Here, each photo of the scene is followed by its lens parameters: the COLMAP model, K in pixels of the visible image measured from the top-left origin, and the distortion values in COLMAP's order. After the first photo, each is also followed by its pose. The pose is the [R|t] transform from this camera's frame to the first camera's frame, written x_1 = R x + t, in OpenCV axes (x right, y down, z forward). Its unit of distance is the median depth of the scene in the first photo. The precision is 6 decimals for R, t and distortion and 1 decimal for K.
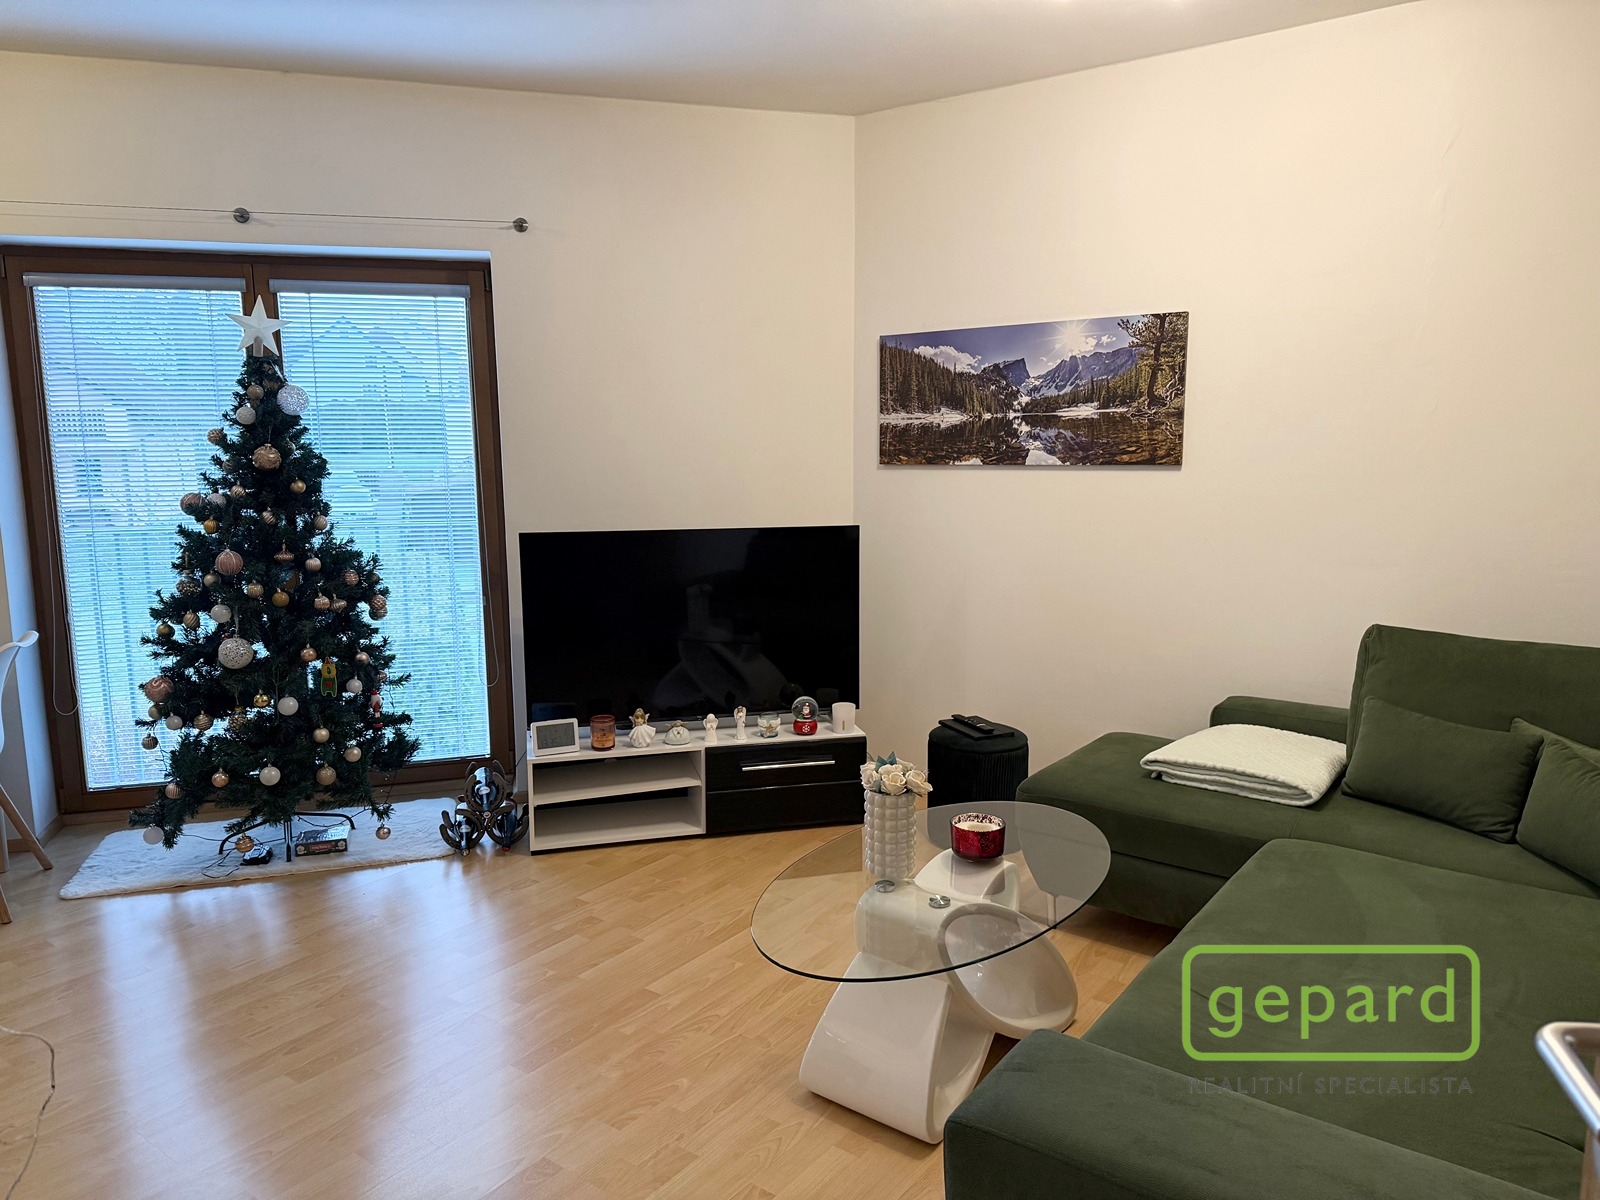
lens RADIAL K [[1108.9, 0, 800.0], [0, 1108.9, 600.0], [0, 0, 1]] dist [0.178472, -0.333077]
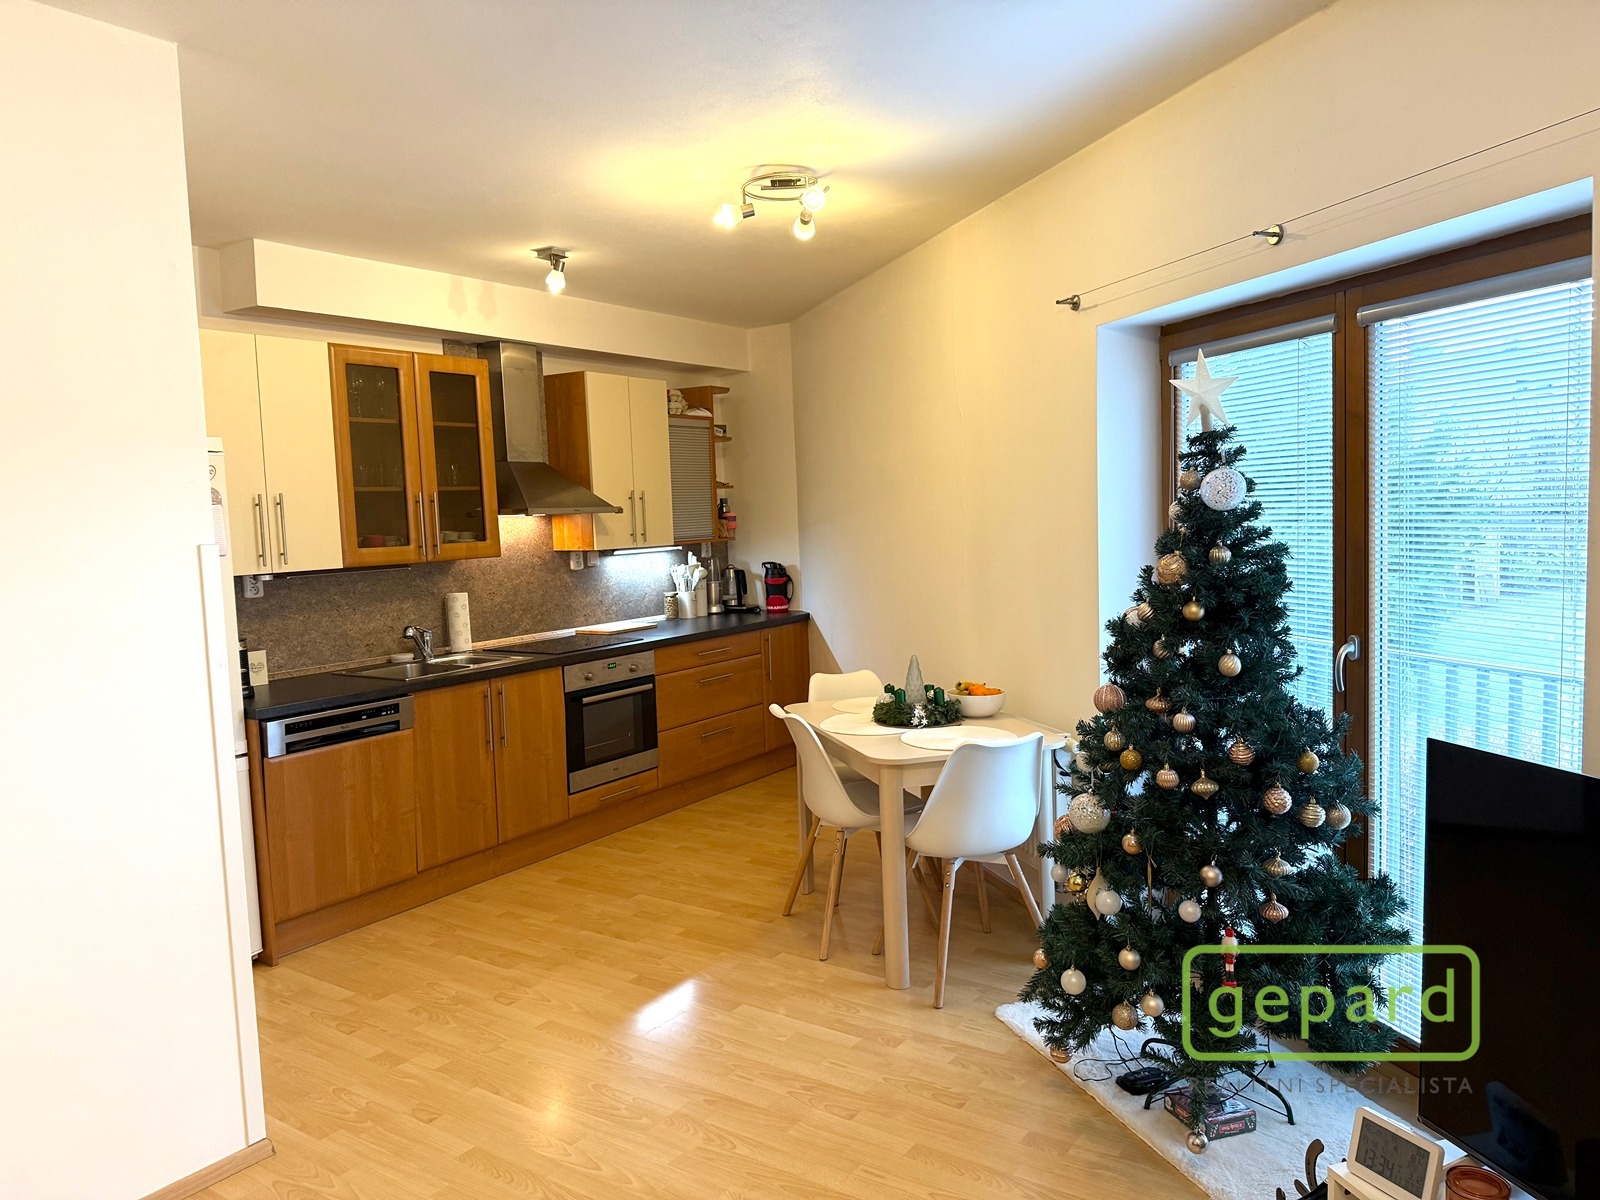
lens RADIAL K [[1108.9, 0, 800.0], [0, 1108.9, 600.0], [0, 0, 1]] dist [0.178472, -0.333077]
pose [[0.029295, 0.088918, -0.995608, 0.237358], [-0.114828, 0.989741, 0.085015, -0.128840], [0.992953, 0.111833, 0.039205, 0.671503]]
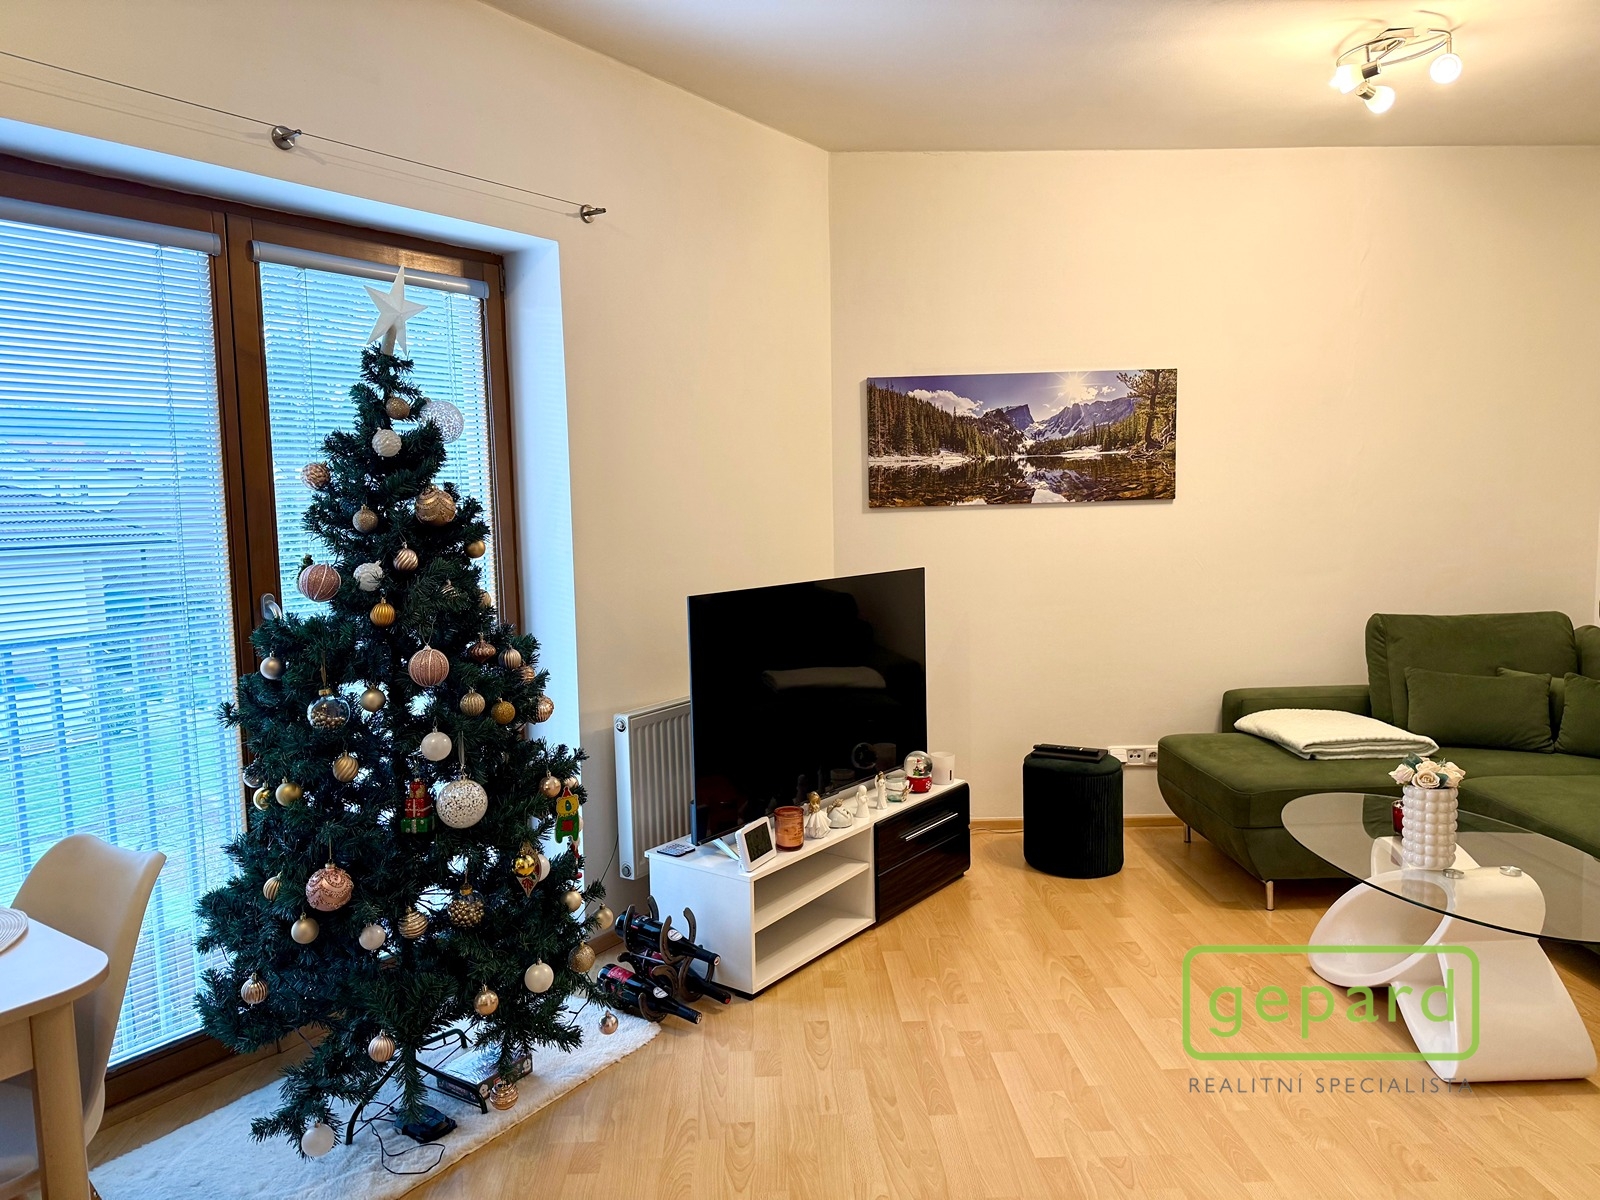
lens RADIAL K [[1108.9, 0, 800.0], [0, 1108.9, 600.0], [0, 0, 1]] dist [0.178472, -0.333077]
pose [[0.774203, -0.070243, 0.629028, -0.668606], [0.109082, 0.993760, -0.023285, -0.029405], [-0.623467, 0.086642, 0.777034, 0.328374]]
